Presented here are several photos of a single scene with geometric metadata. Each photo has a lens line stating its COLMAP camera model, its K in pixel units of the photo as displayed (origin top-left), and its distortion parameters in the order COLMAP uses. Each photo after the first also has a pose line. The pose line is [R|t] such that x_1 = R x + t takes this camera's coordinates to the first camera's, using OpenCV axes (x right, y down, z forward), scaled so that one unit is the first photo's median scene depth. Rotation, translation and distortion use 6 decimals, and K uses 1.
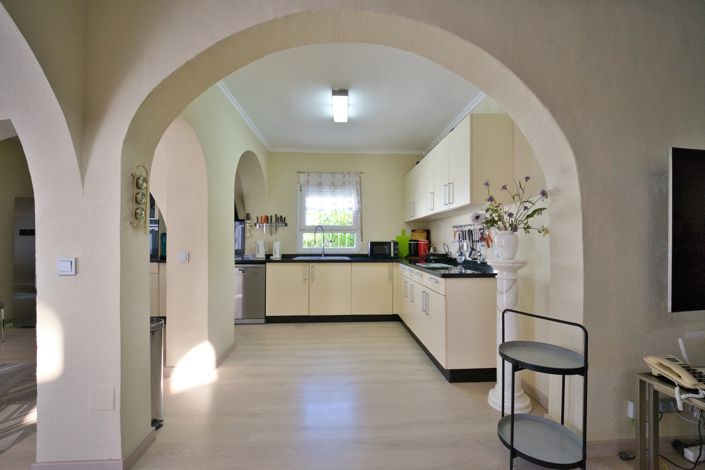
lens RADIAL K [[291.9, 0, 353.3], [0, 291.9, 240.7], [0, 0, 1]] dist [-0.011145, -0.003632]
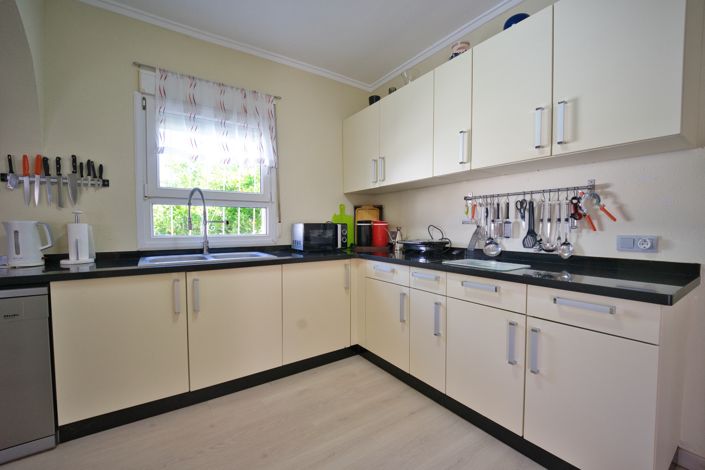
lens RADIAL K [[291.9, 0, 354.8], [0, 291.9, 241.6], [0, 0, 1]] dist [-0.011145, -0.003632]
pose [[0.857954, -0.030307, 0.512832, -0.152640], [0.001996, 0.998447, 0.055667, 0.008279], [-0.513723, -0.046736, 0.856682, 0.499436]]
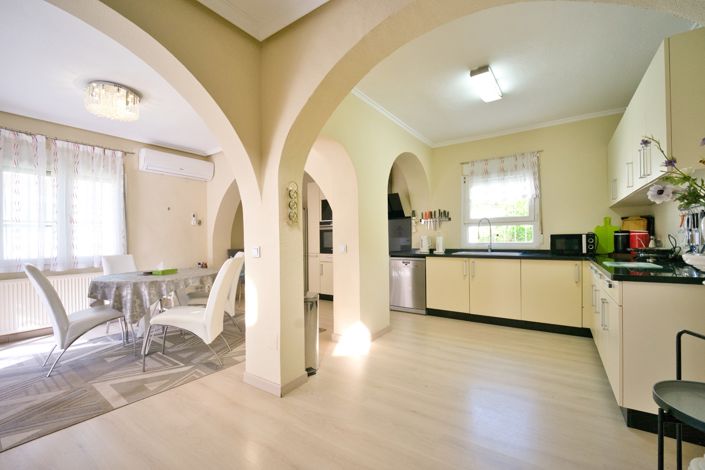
lens RADIAL K [[291.9, 0, 351.3], [0, 291.9, 241.4], [0, 0, 1]] dist [-0.011145, -0.003632]
pose [[0.789897, -0.006893, -0.613200, 0.123104], [0.015262, 0.999848, 0.008421, 0.008090], [0.613049, -0.016011, 0.789883, 0.018472]]
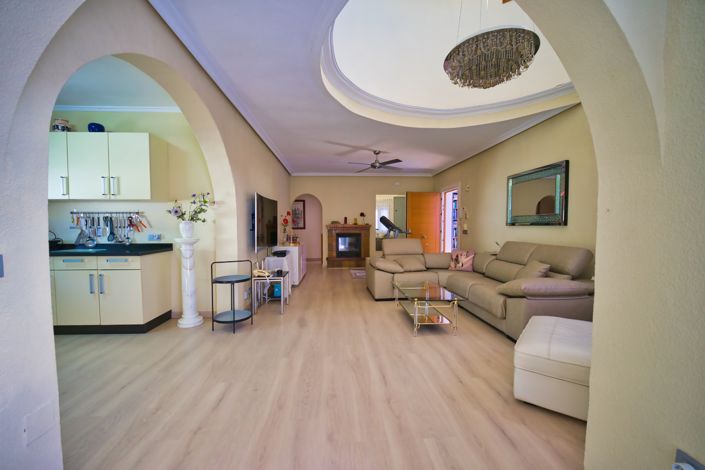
lens RADIAL K [[291.9, 0, 350.4], [0, 291.9, 238.1], [0, 0, 1]] dist [-0.011145, -0.003632]
pose [[0.004143, -0.043061, 0.999064, -0.549874], [-0.002348, 0.999069, 0.043071, -0.004531], [-0.999989, -0.002524, 0.004039, 0.030992]]
